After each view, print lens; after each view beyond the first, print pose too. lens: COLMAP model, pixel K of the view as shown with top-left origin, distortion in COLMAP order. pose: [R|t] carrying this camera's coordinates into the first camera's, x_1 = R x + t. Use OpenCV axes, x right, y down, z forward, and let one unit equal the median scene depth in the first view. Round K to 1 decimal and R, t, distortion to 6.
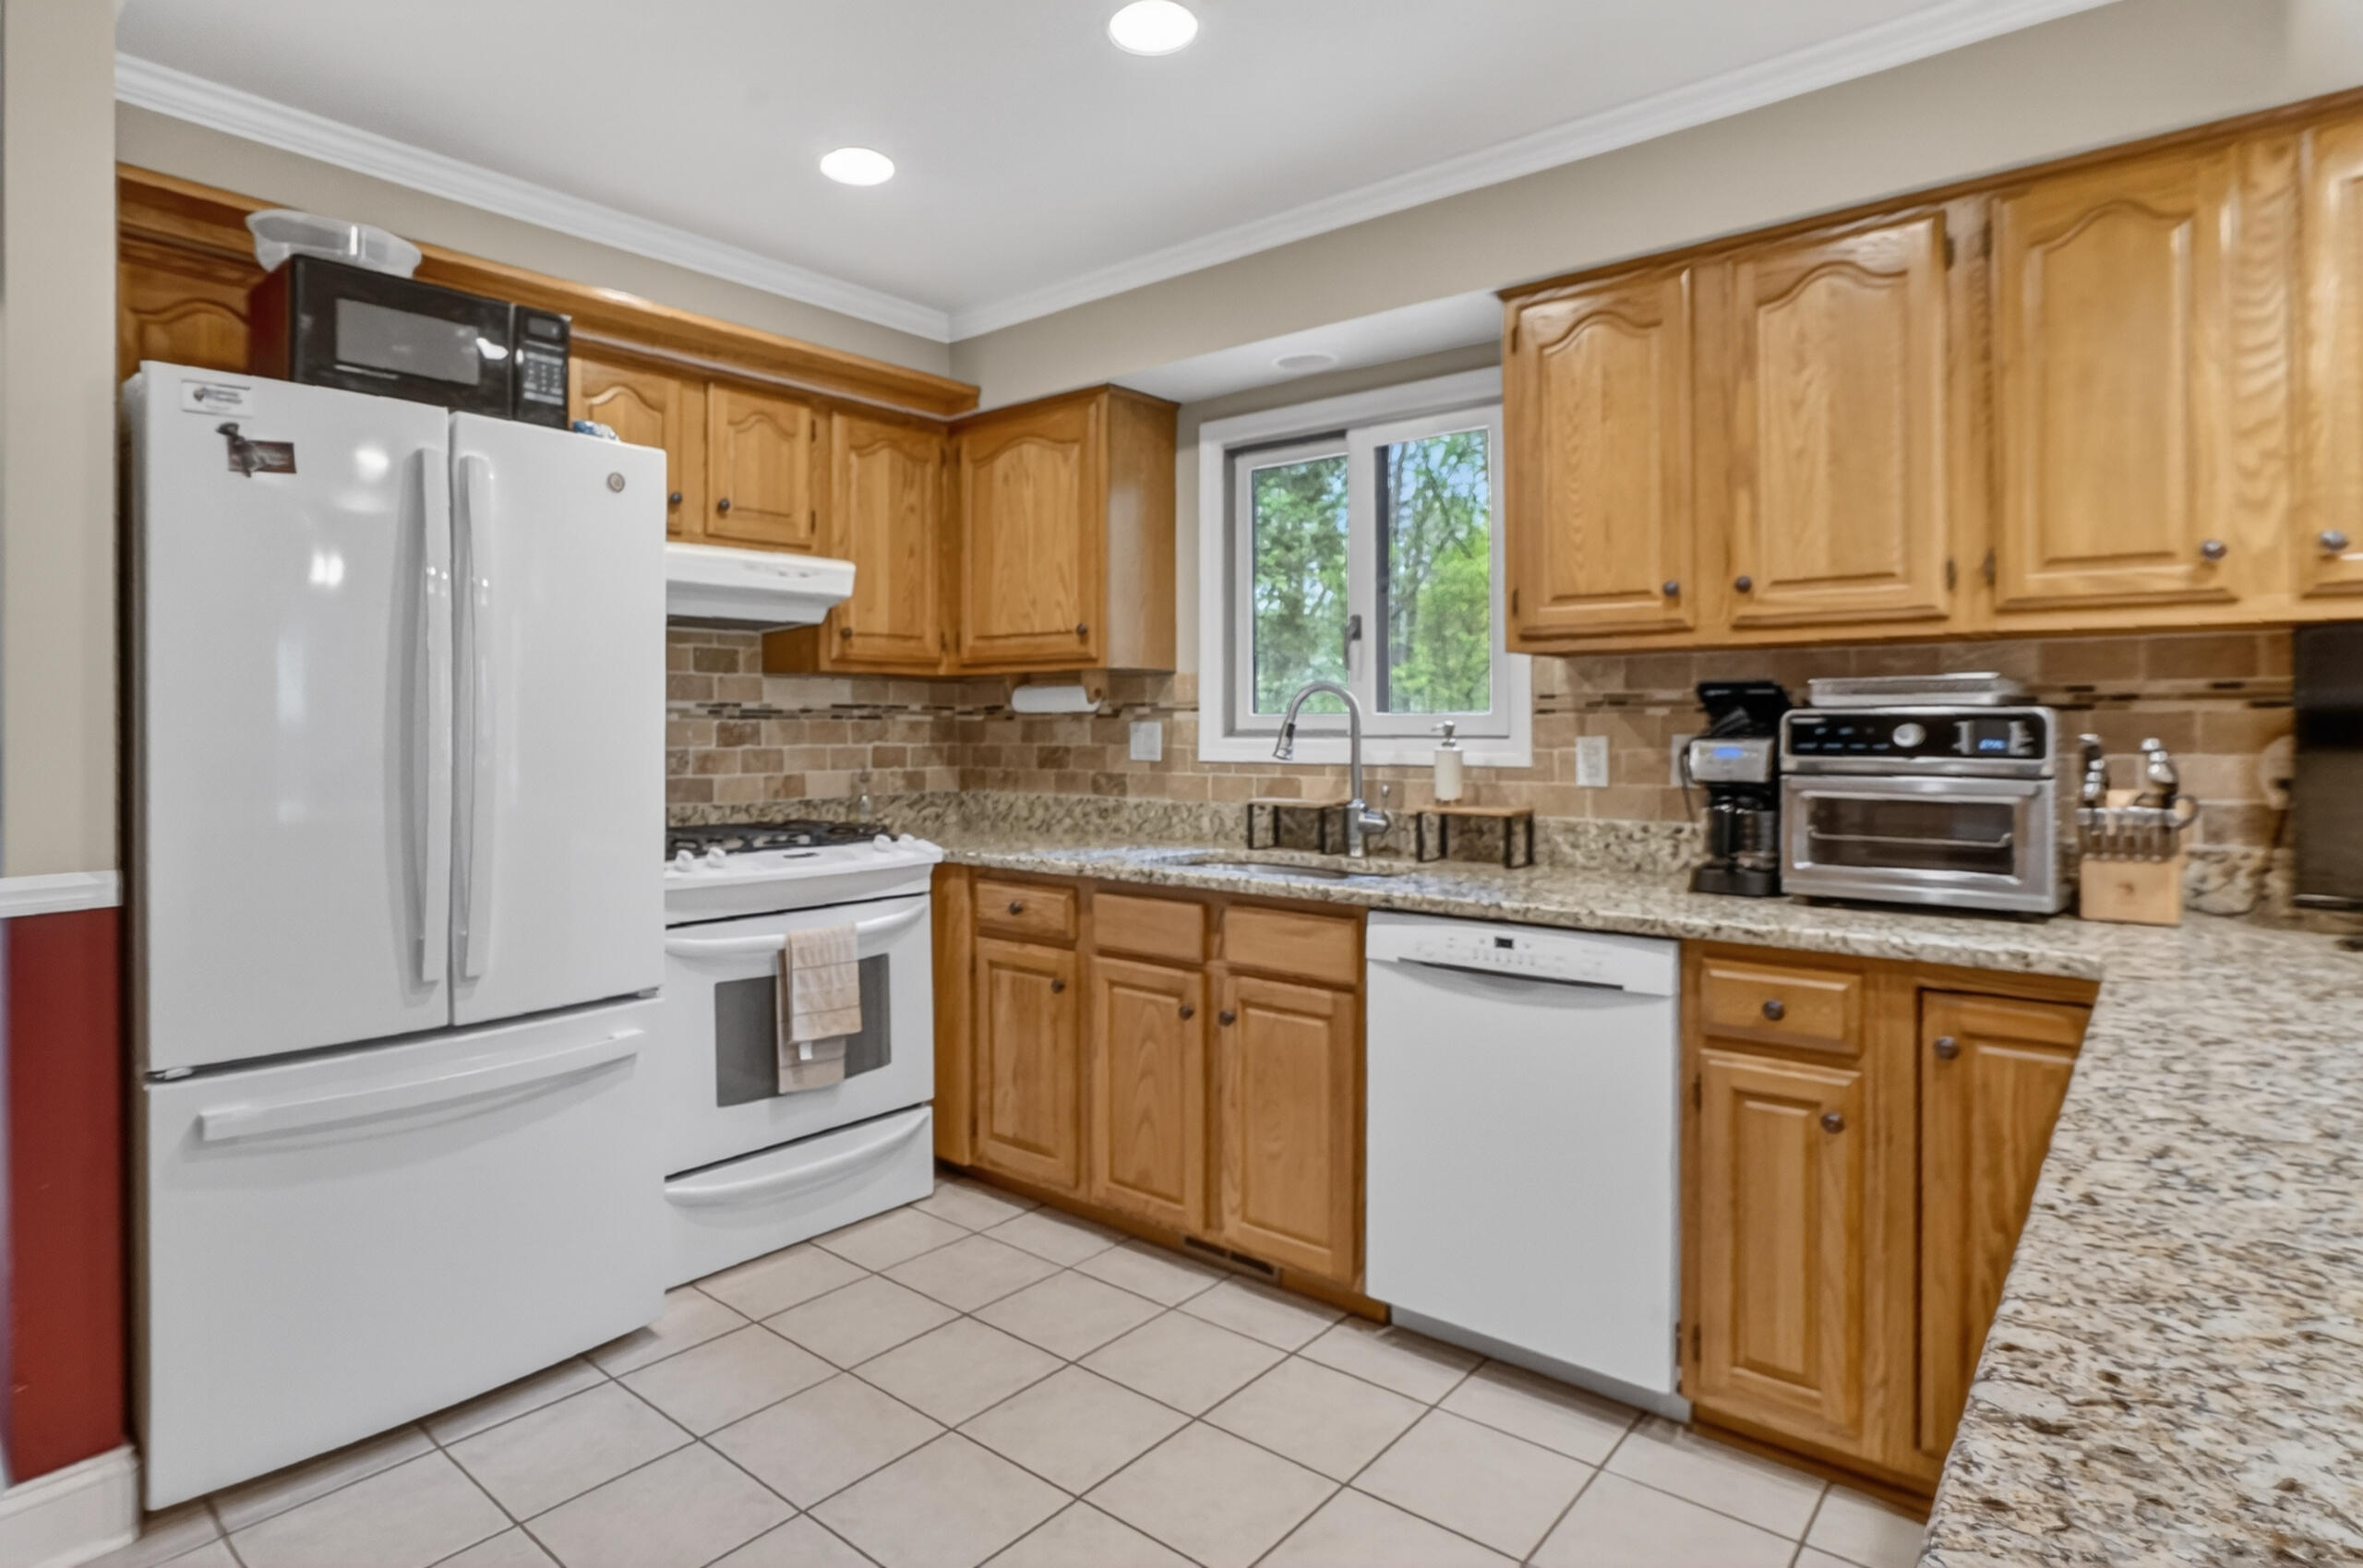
lens RADIAL K [[1256.5, 0, 1148.3], [0, 1256.5, 718.3], [0, 0, 1]] dist [-0.054692, 0.035315]
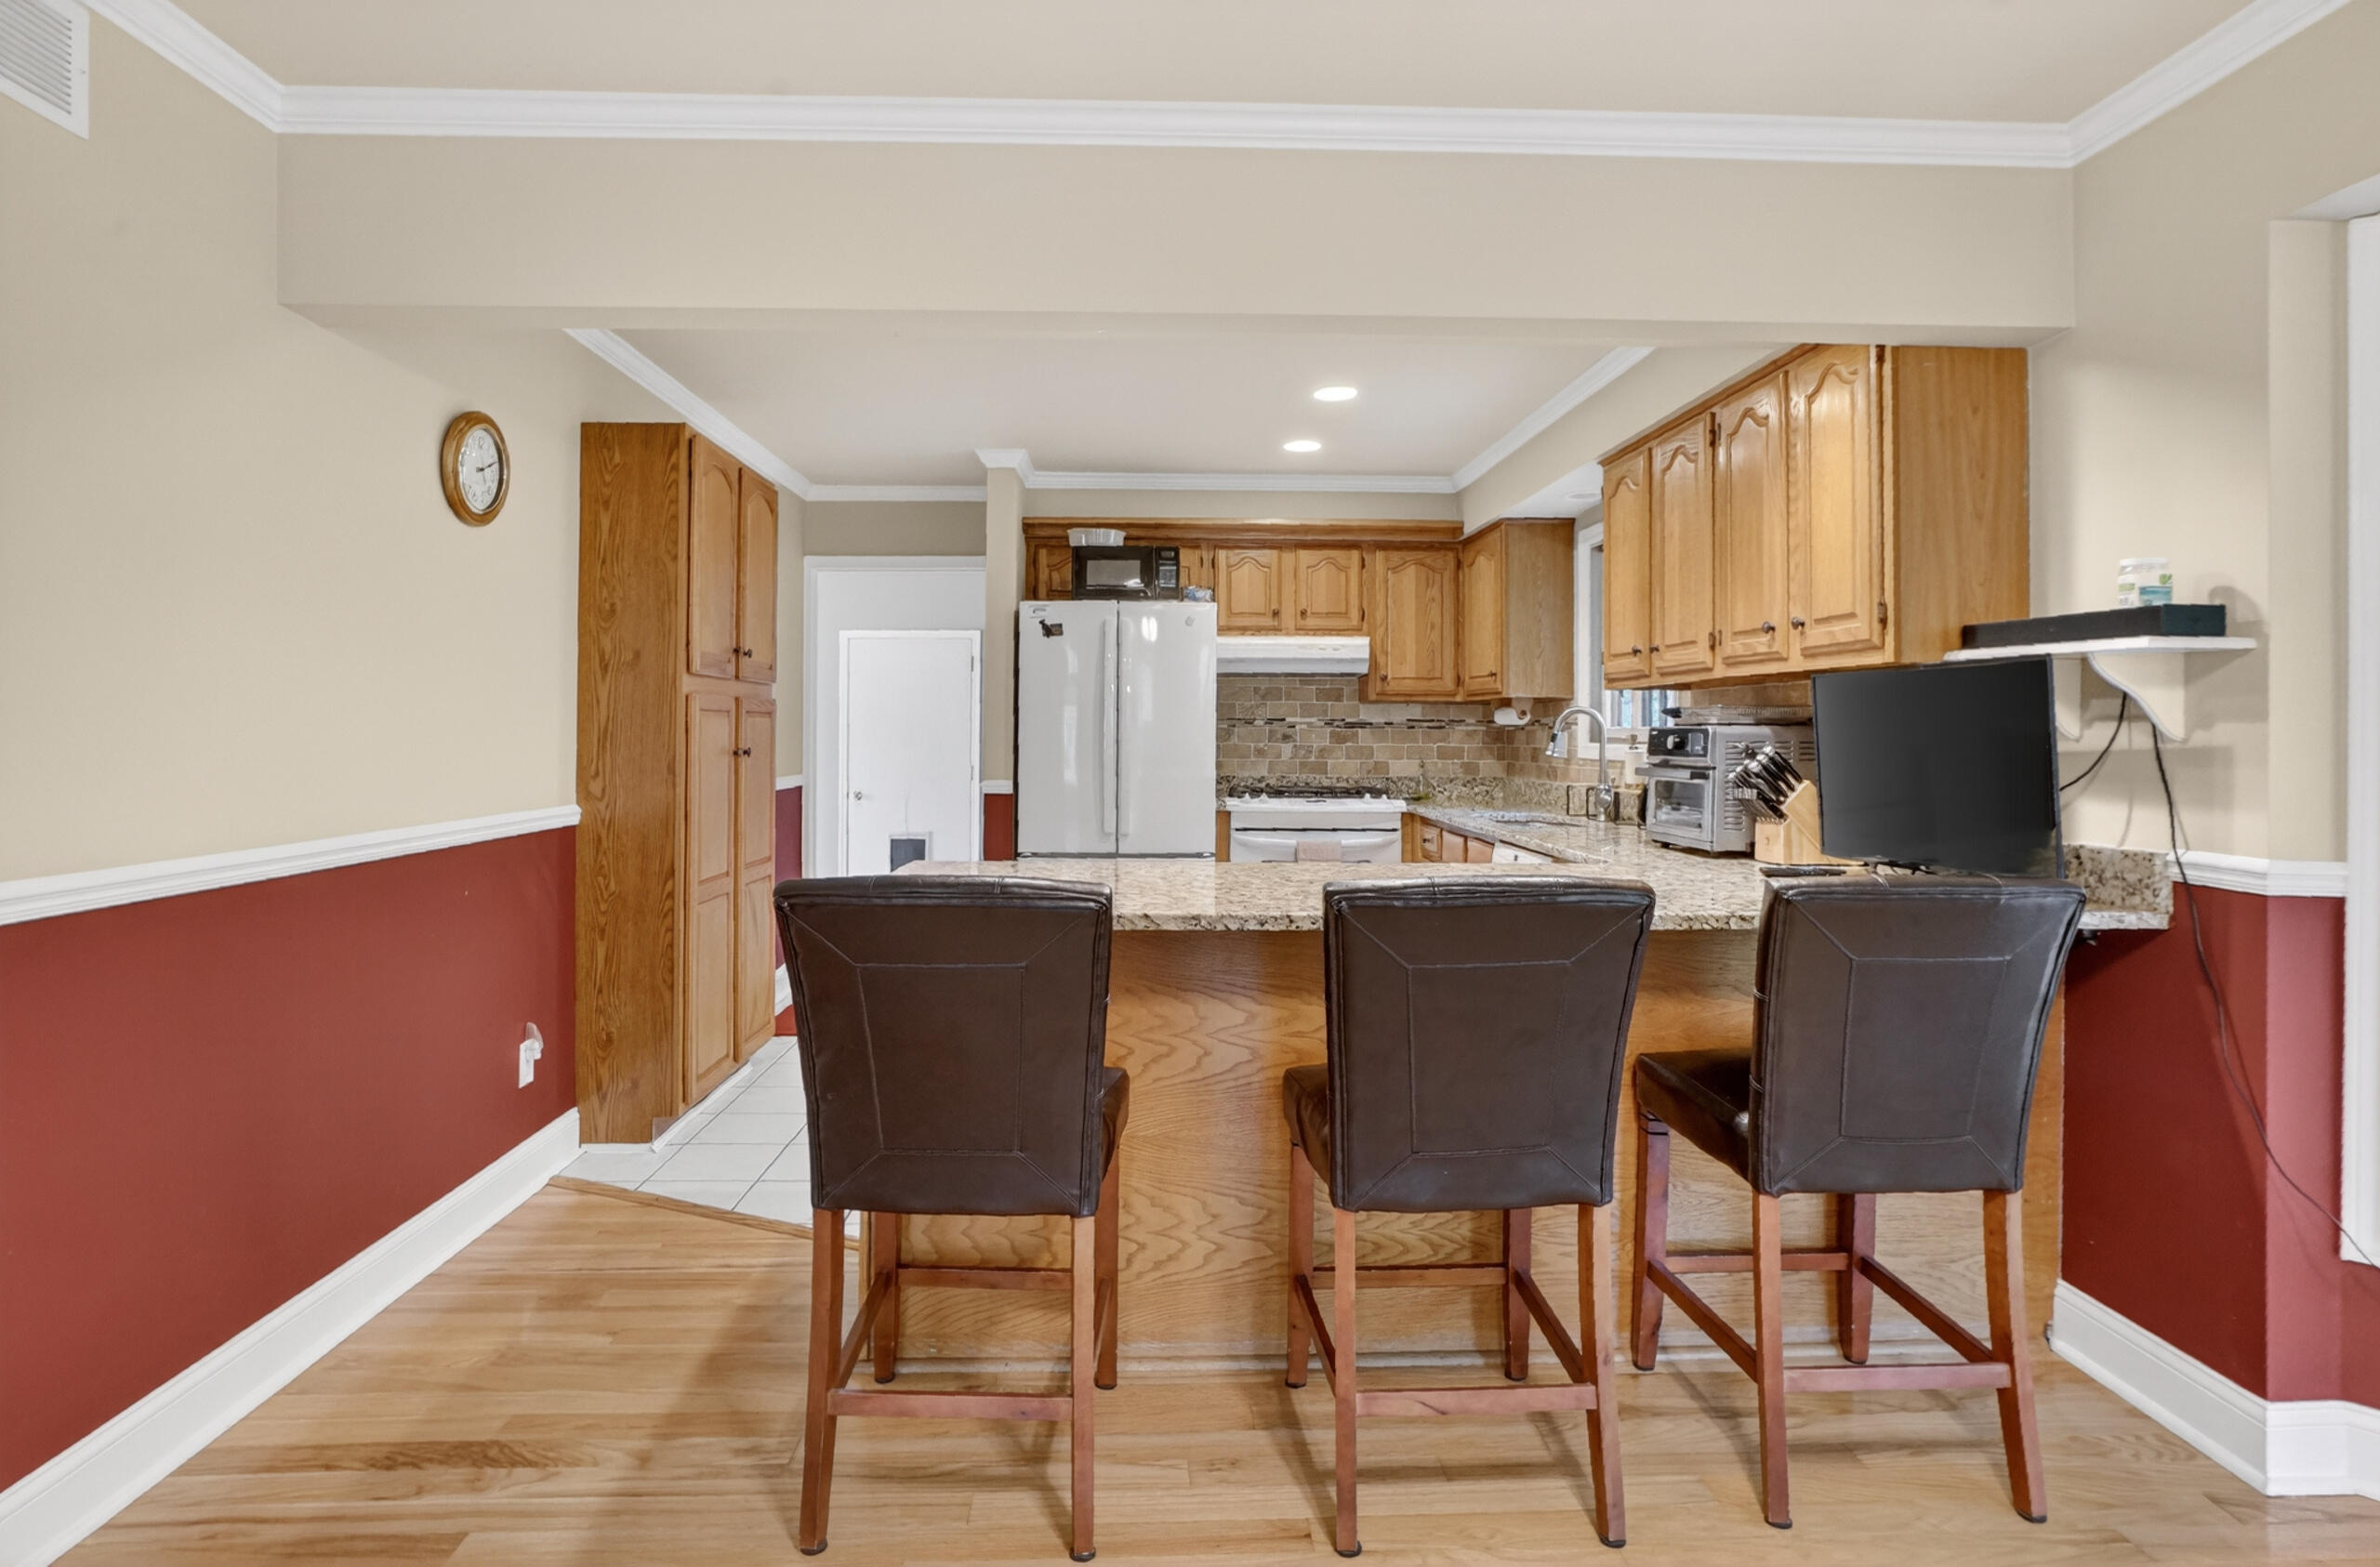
lens RADIAL K [[1265.5, 0, 1156.6], [0, 1265.5, 717.4], [0, 0, 1]] dist [-0.054692, 0.035315]
pose [[0.663942, -0.001281, -0.747783, 1.035255], [-0.003503, 0.999982, -0.004824, -0.006545], [0.747775, 0.005822, 0.663926, -0.458285]]
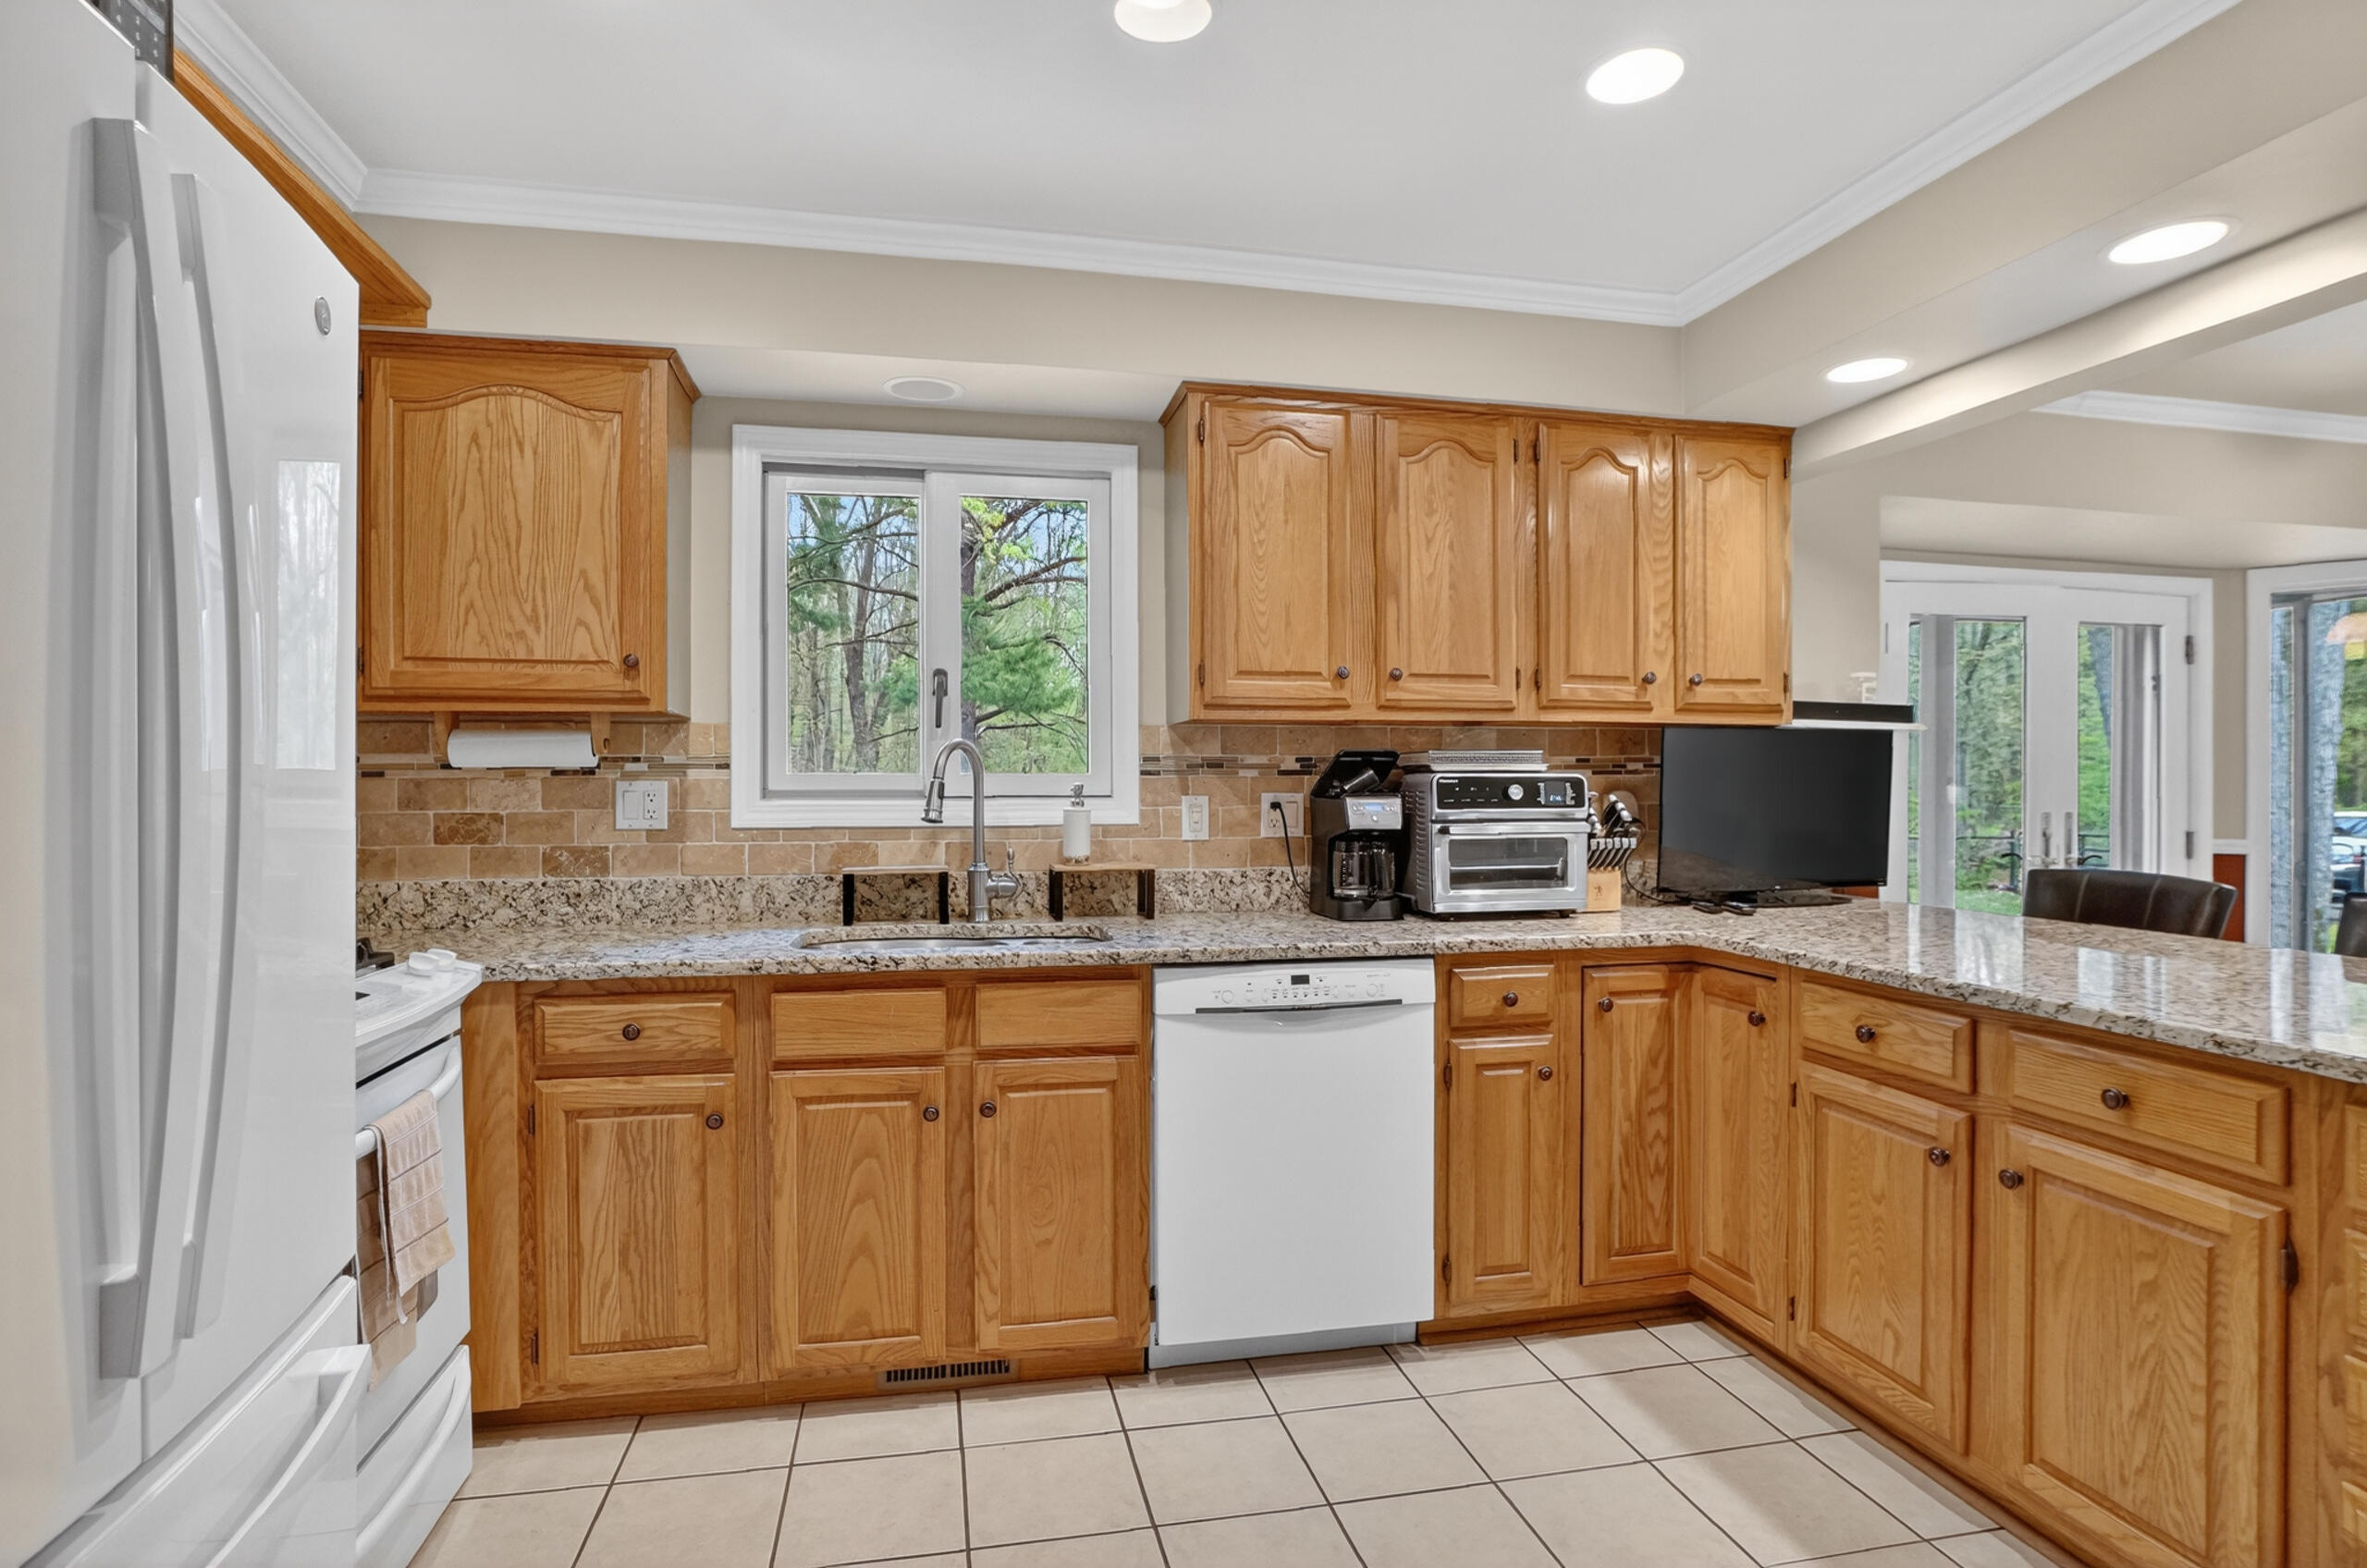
lens RADIAL K [[1215.4, 0, 1183.5], [0, 1215.4, 784.0], [0, 0, 1]] dist [-0.048873, 0.000307]
pose [[0.610590, 0.001211, 0.791946, -0.515693], [-0.004839, 0.999986, 0.002202, 0.002000], [-0.791932, -0.005177, 0.610588, 0.337485]]
